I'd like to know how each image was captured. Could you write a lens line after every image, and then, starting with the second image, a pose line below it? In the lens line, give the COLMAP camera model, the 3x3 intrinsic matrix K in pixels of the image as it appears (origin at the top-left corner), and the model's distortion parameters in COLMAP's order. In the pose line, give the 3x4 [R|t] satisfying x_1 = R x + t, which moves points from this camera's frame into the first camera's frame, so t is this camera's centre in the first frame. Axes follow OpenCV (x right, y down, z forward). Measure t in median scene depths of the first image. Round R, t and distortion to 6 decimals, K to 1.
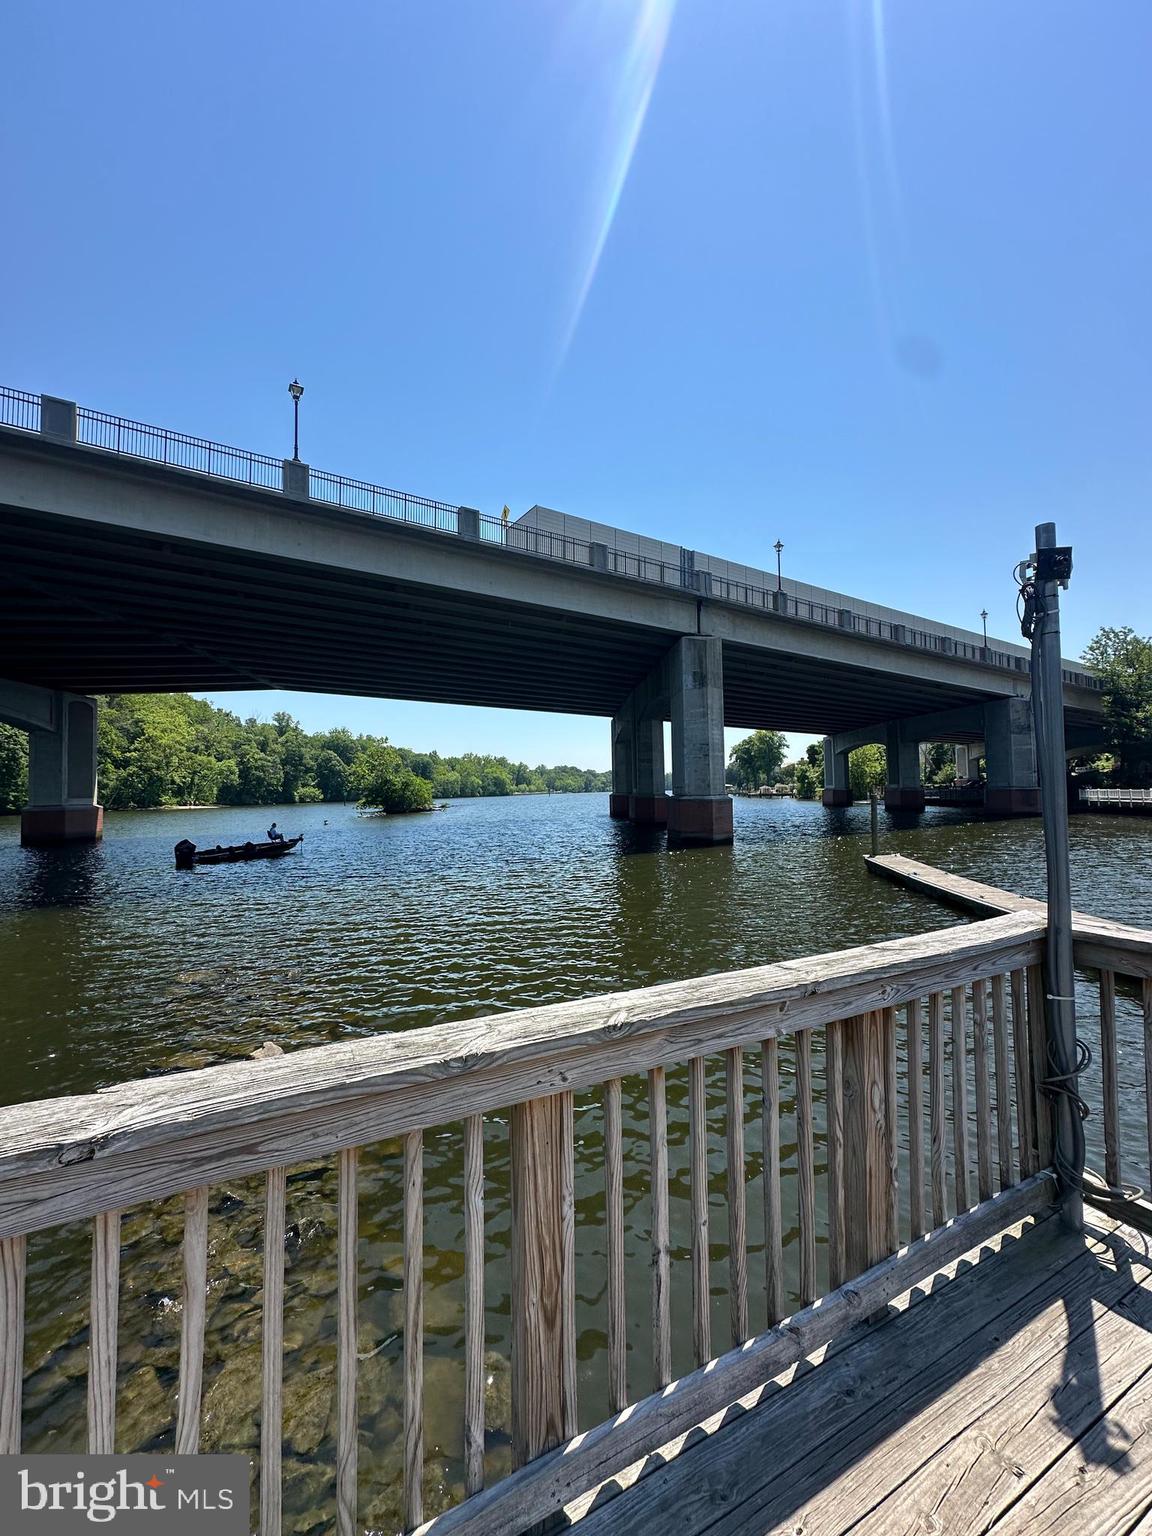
lens RADIAL K [[617.3, 0, 576.0], [0, 617.3, 768.0], [0, 0, 1]] dist [0.000948, 0.000082]
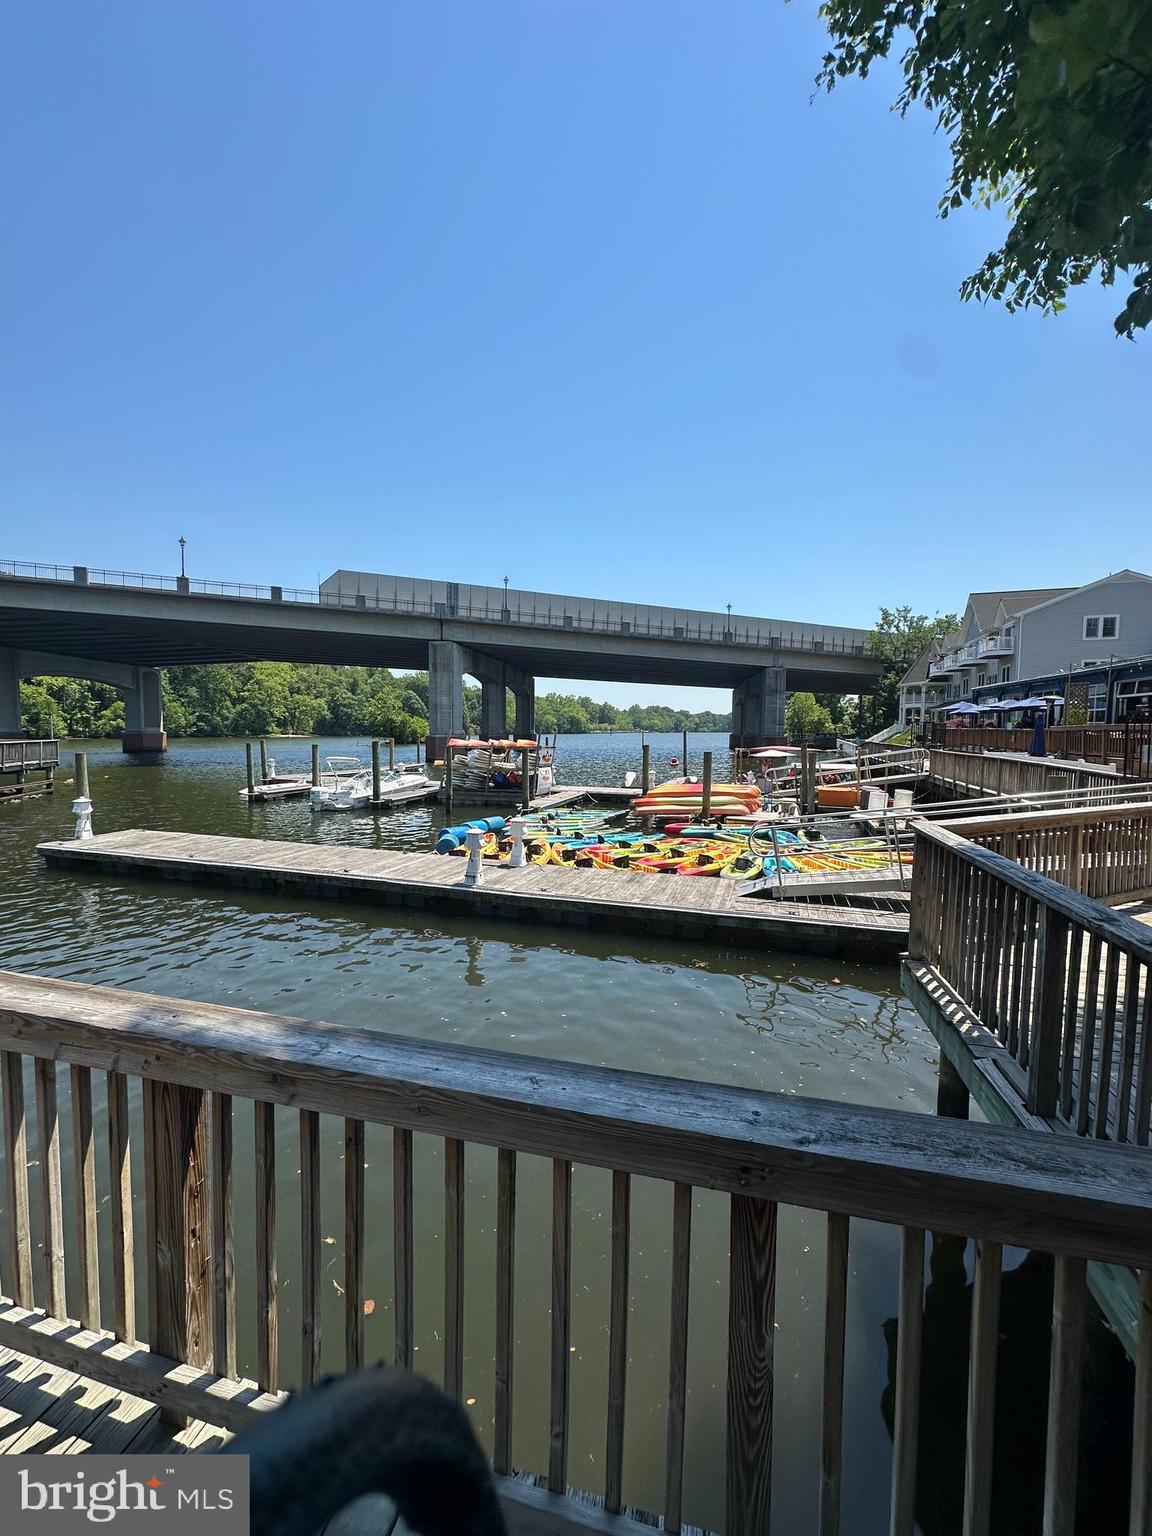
lens RADIAL K [[617.3, 0, 576.0], [0, 617.3, 768.0], [0, 0, 1]] dist [0.000948, 0.000082]
pose [[0.981393, 0.036436, -0.188519, 0.219657], [-0.017528, 0.994731, 0.101009, -0.010493], [0.191207, -0.095825, 0.976861, -0.152552]]
